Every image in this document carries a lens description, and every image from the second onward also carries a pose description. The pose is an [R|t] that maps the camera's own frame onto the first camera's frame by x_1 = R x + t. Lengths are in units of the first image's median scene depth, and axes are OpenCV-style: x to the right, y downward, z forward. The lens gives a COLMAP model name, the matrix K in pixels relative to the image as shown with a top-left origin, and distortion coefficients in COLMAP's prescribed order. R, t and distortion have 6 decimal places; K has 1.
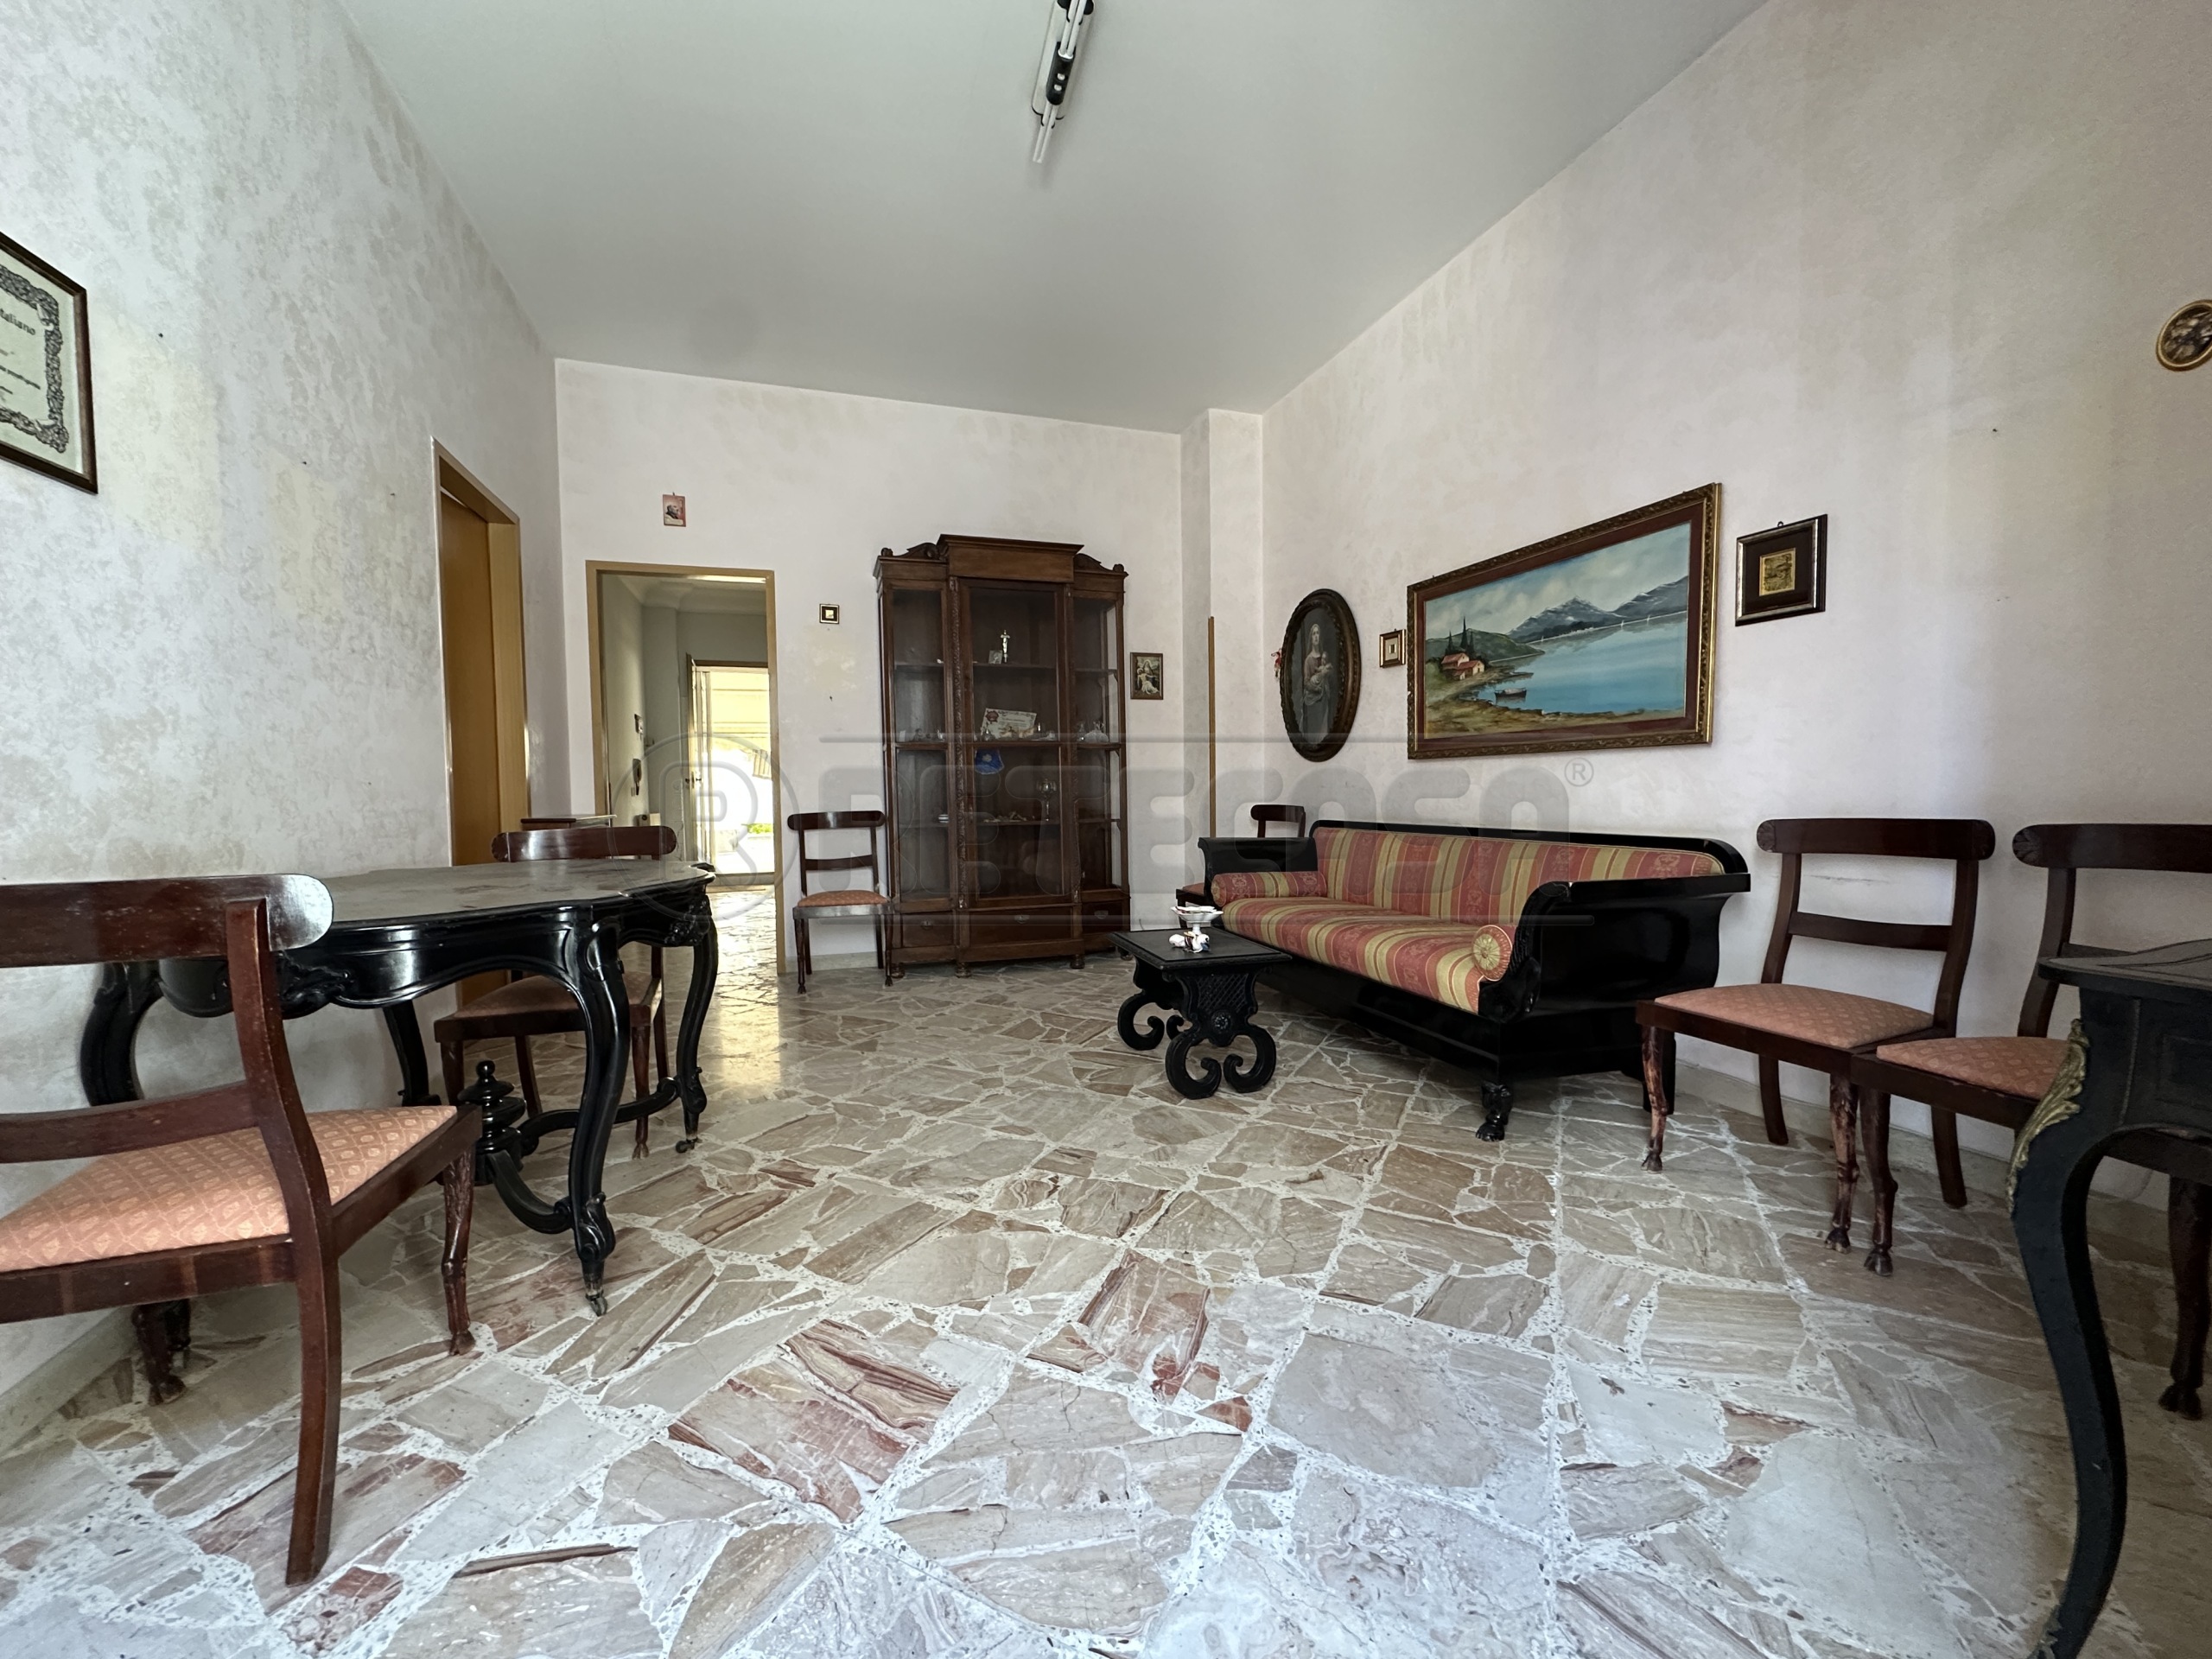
lens RADIAL K [[879.6, 0, 1105.4], [0, 879.6, 830.7], [0, 0, 1]] dist [-0.006412, 0.001827]
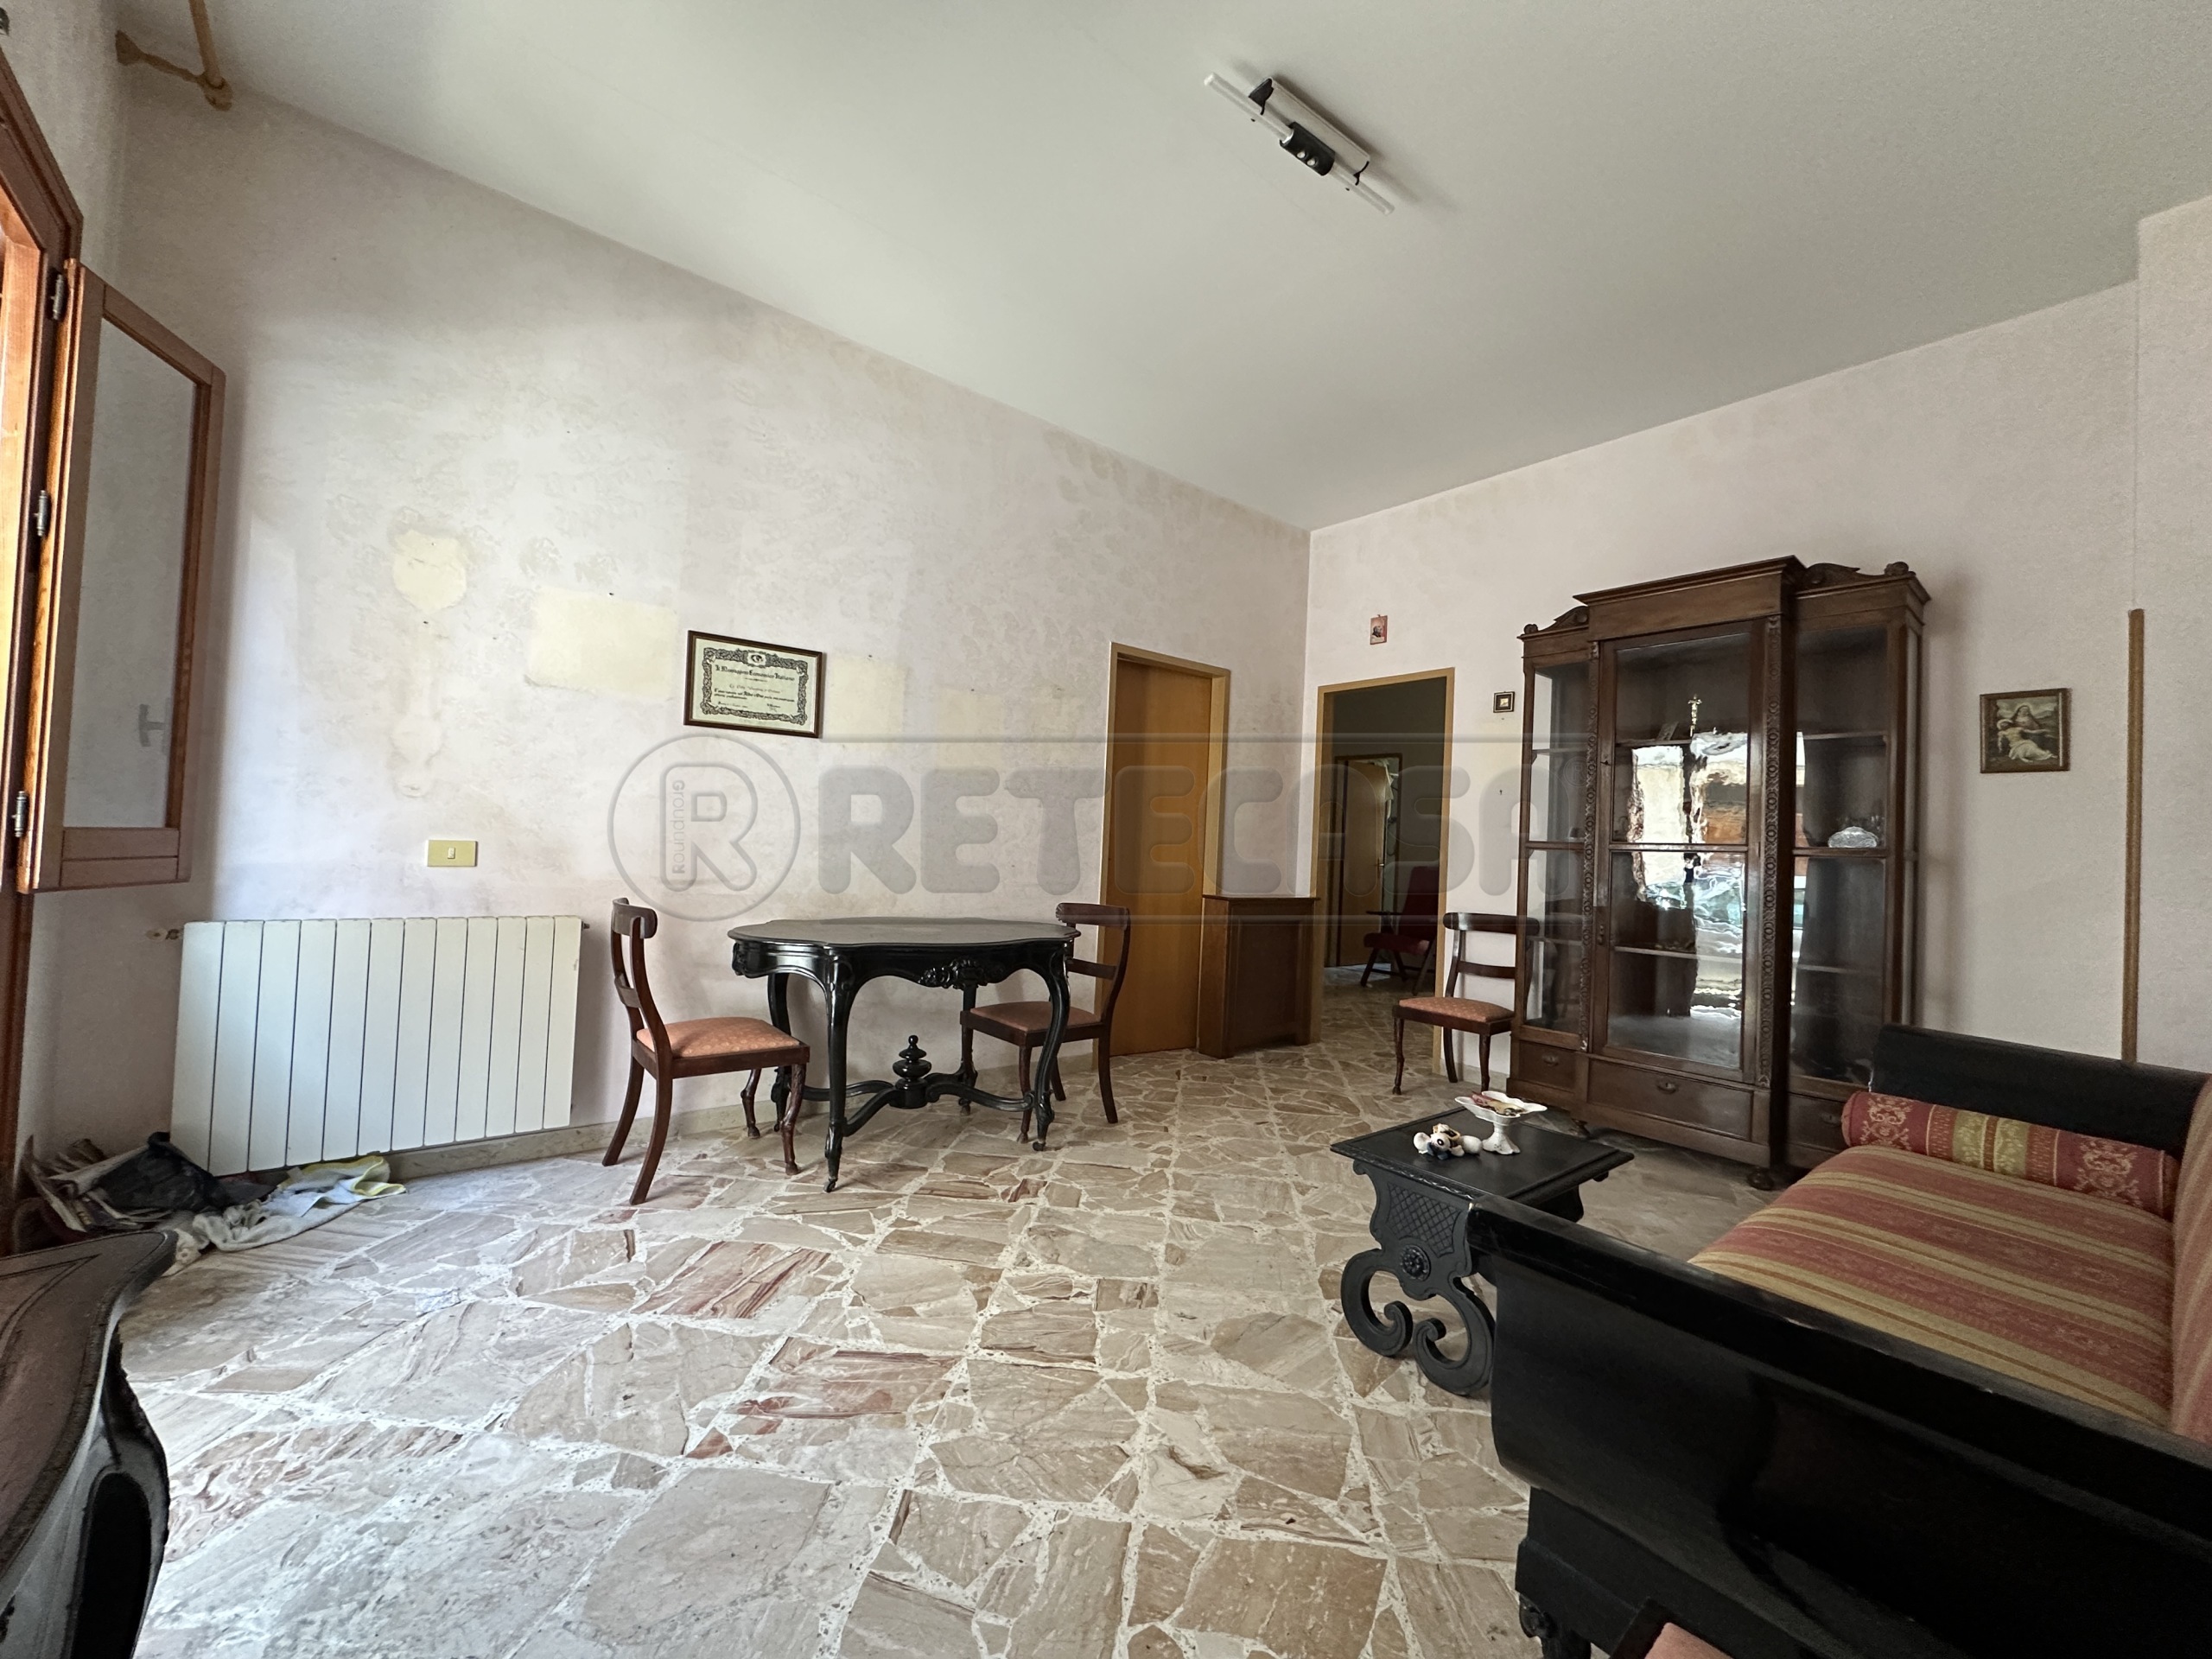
lens RADIAL K [[879.6, 0, 1103.8], [0, 879.6, 827.2], [0, 0, 1]] dist [-0.006412, 0.001827]
pose [[0.359710, 0.007301, -0.933035, 0.997377], [-0.091567, 0.995419, -0.027512, -0.122551], [0.928560, 0.095331, 0.358731, 0.695951]]
